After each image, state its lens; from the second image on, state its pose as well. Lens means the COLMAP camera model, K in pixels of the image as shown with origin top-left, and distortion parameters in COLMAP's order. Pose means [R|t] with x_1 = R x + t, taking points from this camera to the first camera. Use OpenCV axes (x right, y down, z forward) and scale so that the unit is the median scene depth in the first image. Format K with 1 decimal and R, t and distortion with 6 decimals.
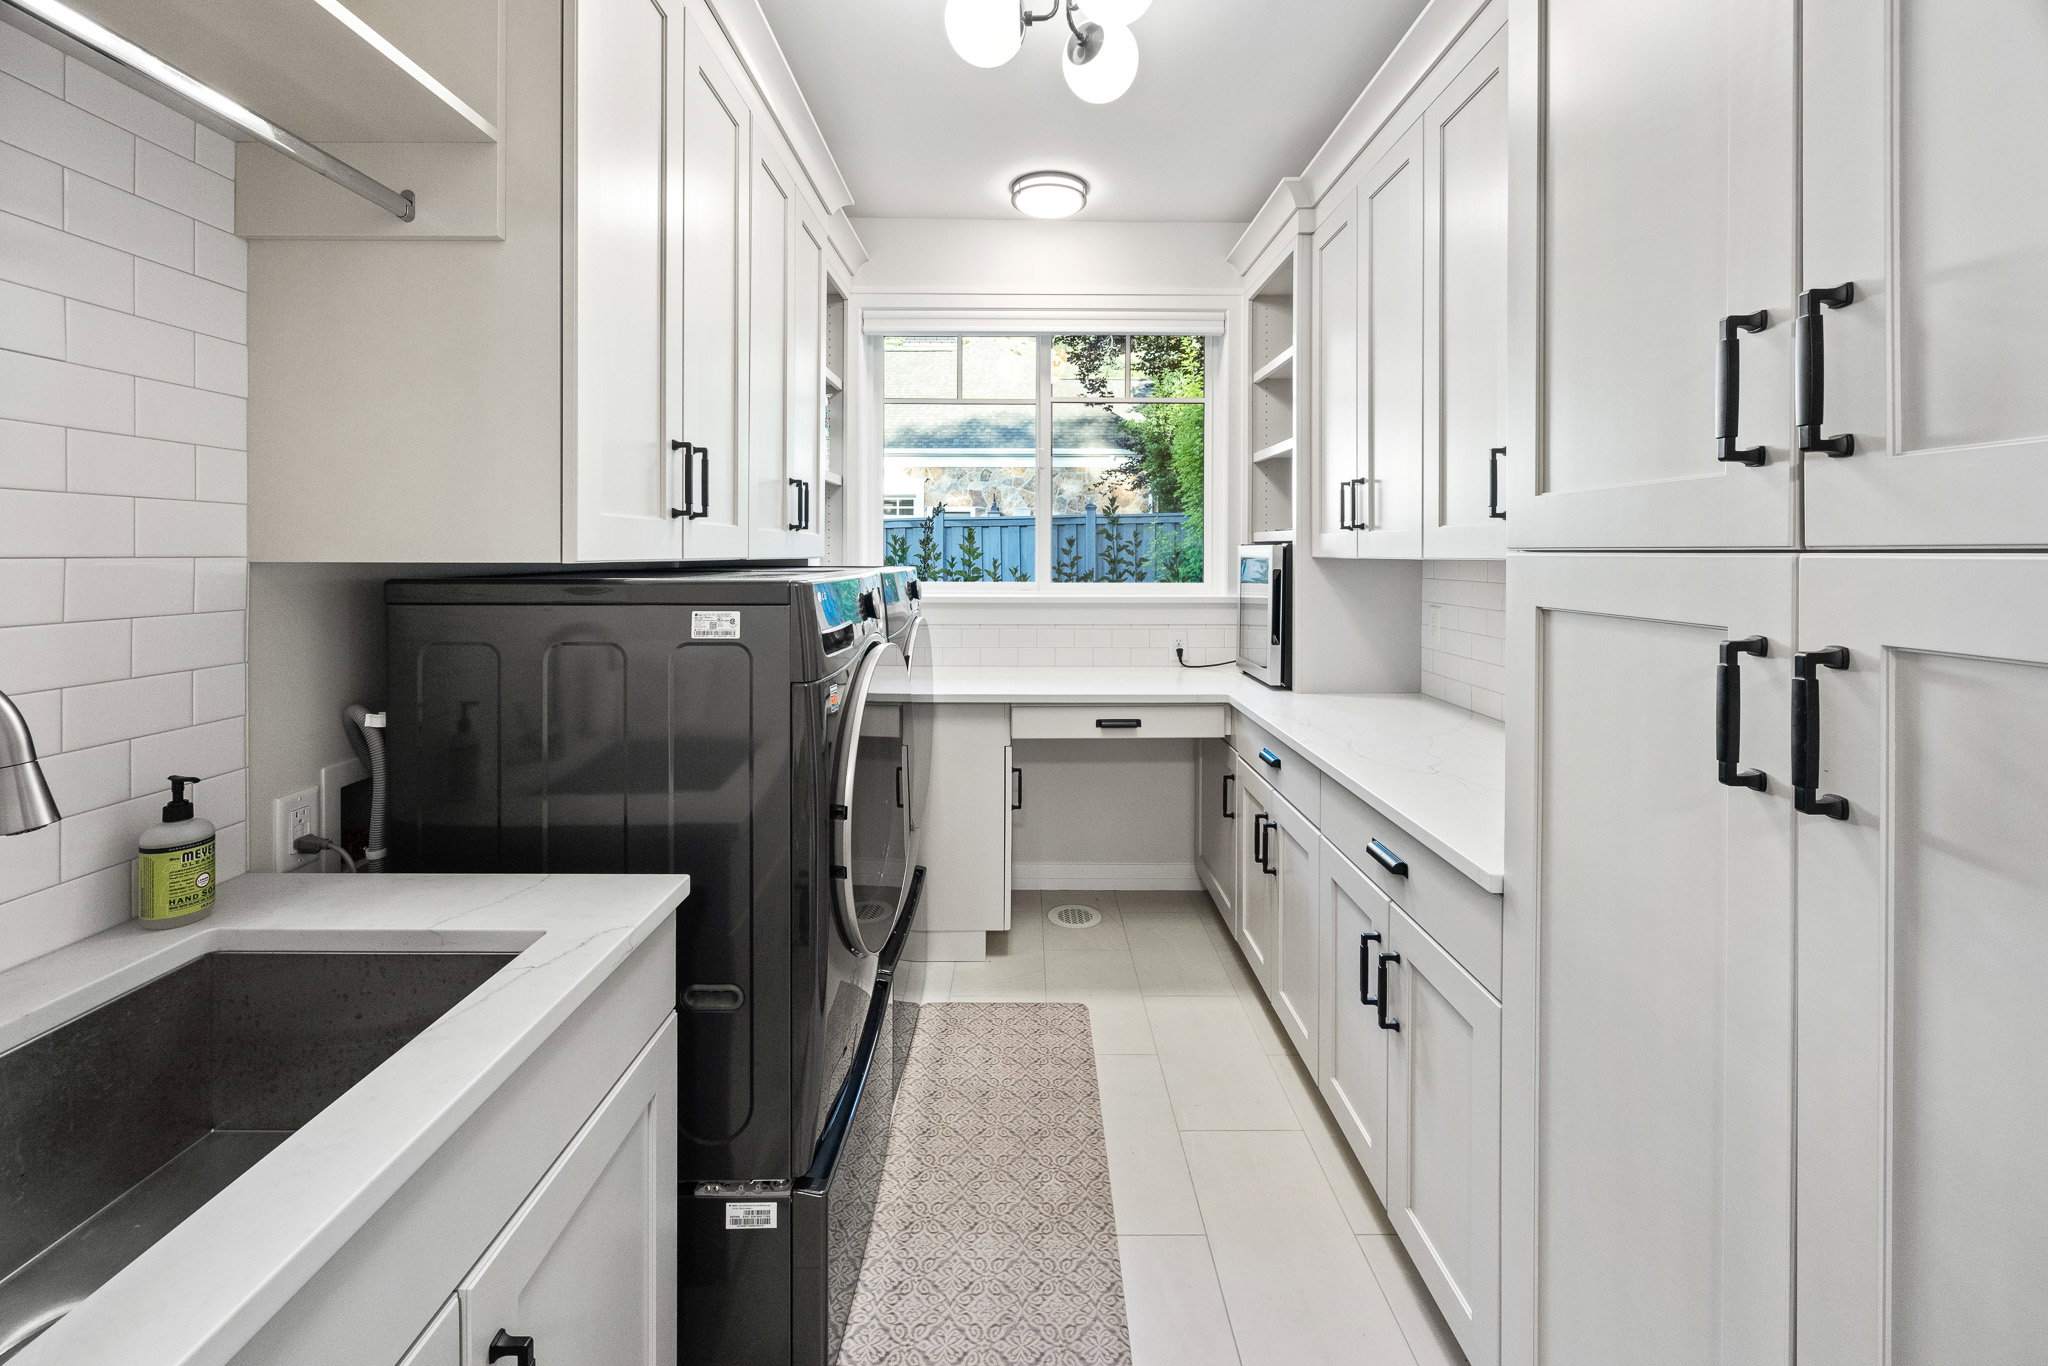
lens RADIAL K [[822.1, 0, 1031.8], [0, 822.1, 567.0], [0, 0, 1]] dist [0.000232, 0.000094]
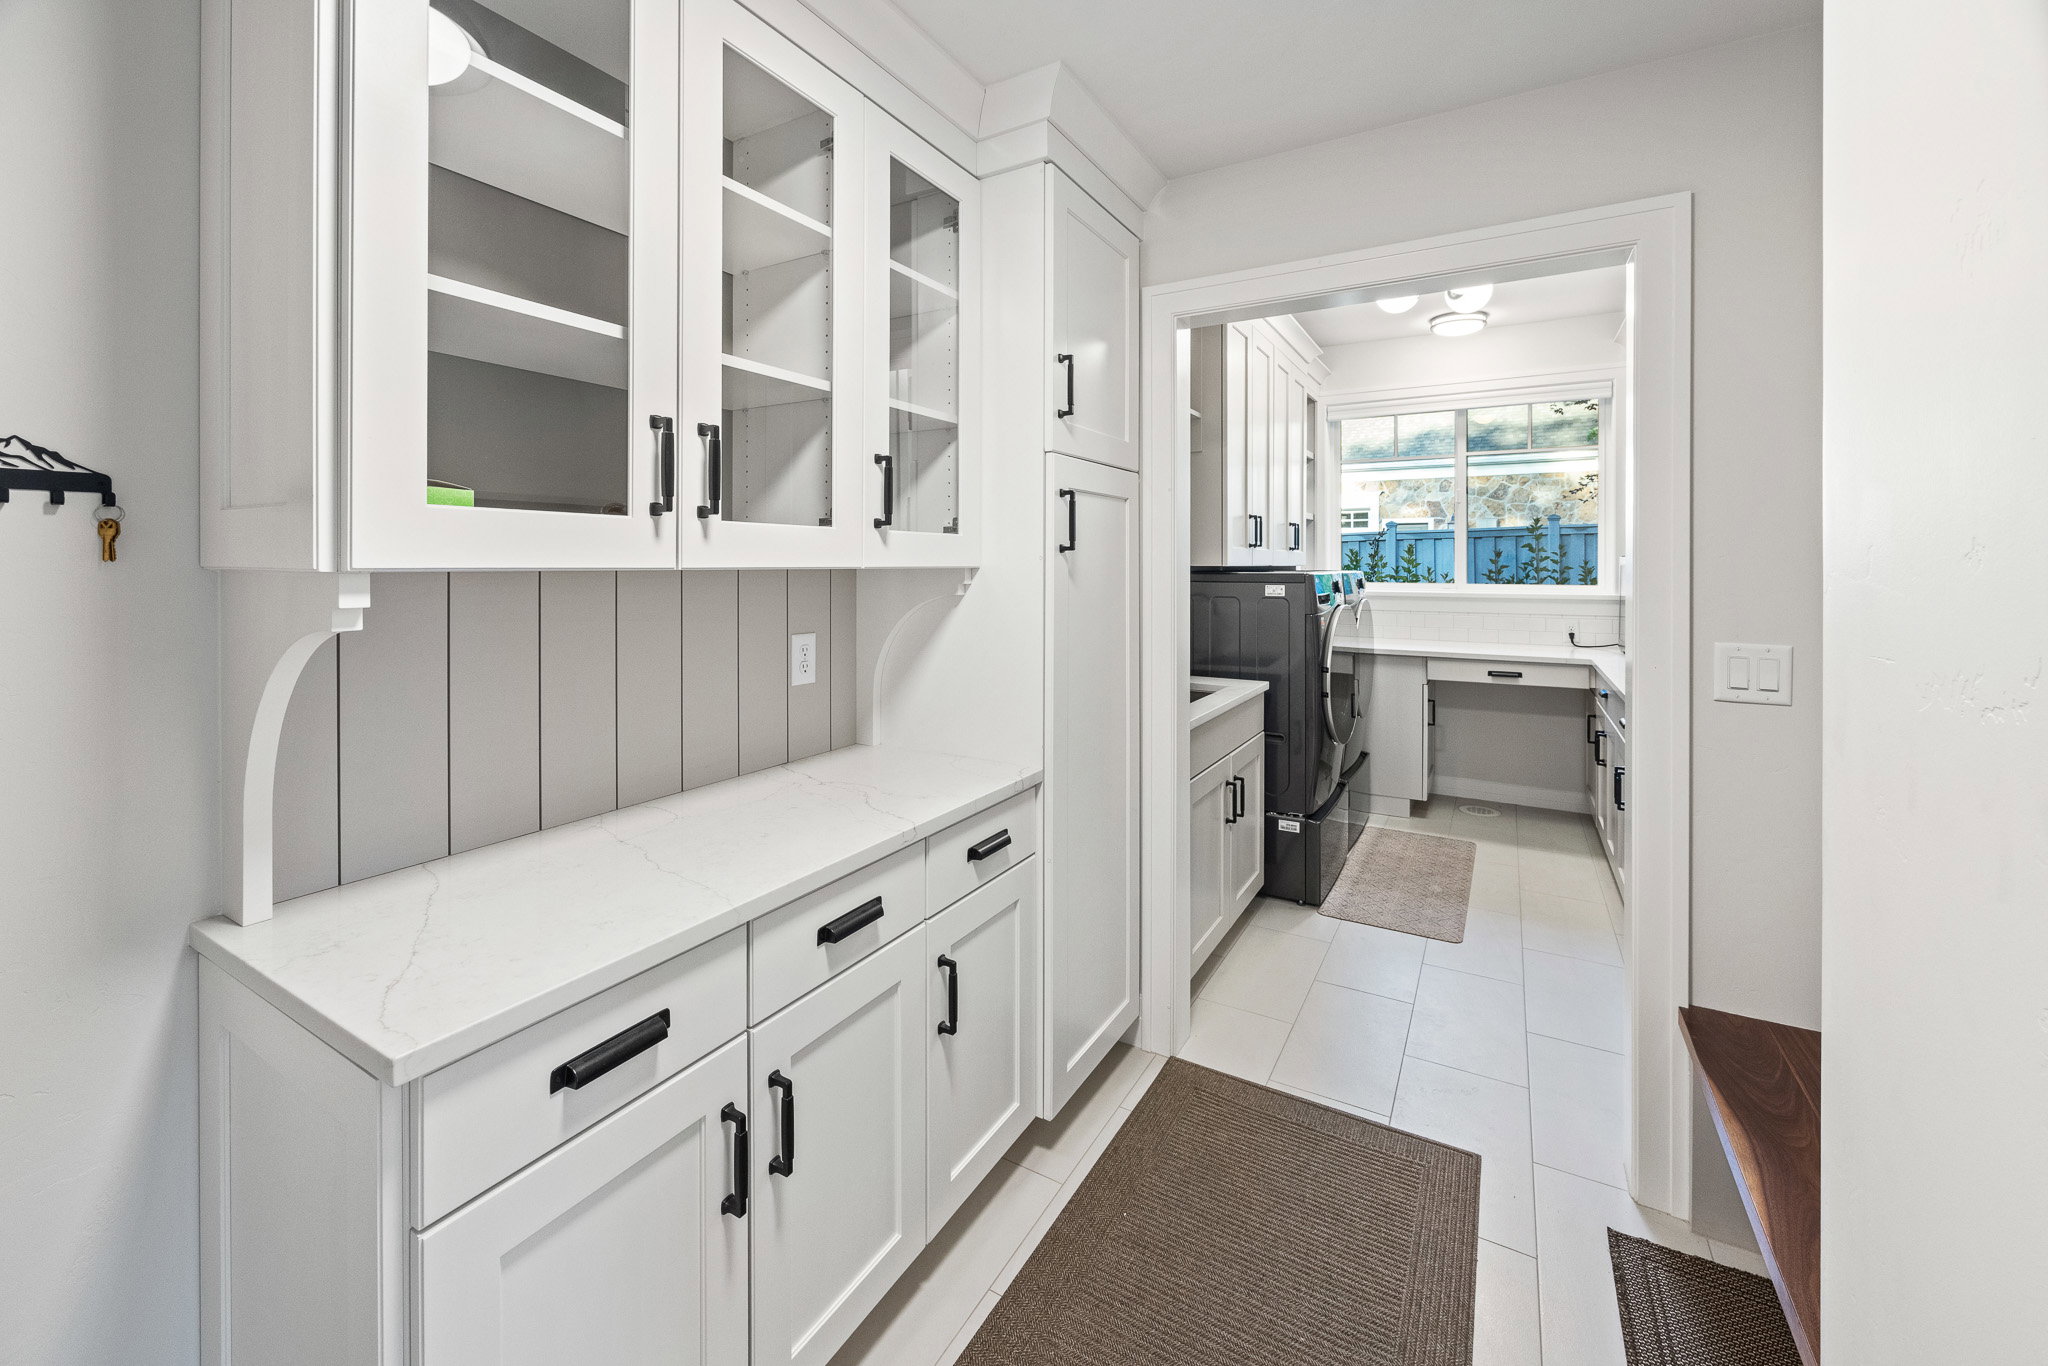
lens RADIAL K [[822.1, 0, 1031.8], [0, 822.1, 567.0], [0, 0, 1]] dist [0.000232, 0.000094]
pose [[0.861198, -0.000993, -0.508269, 0.111064], [-0.006096, 0.999906, -0.012282, 0.014284], [0.508233, 0.013676, 0.861111, -0.672911]]
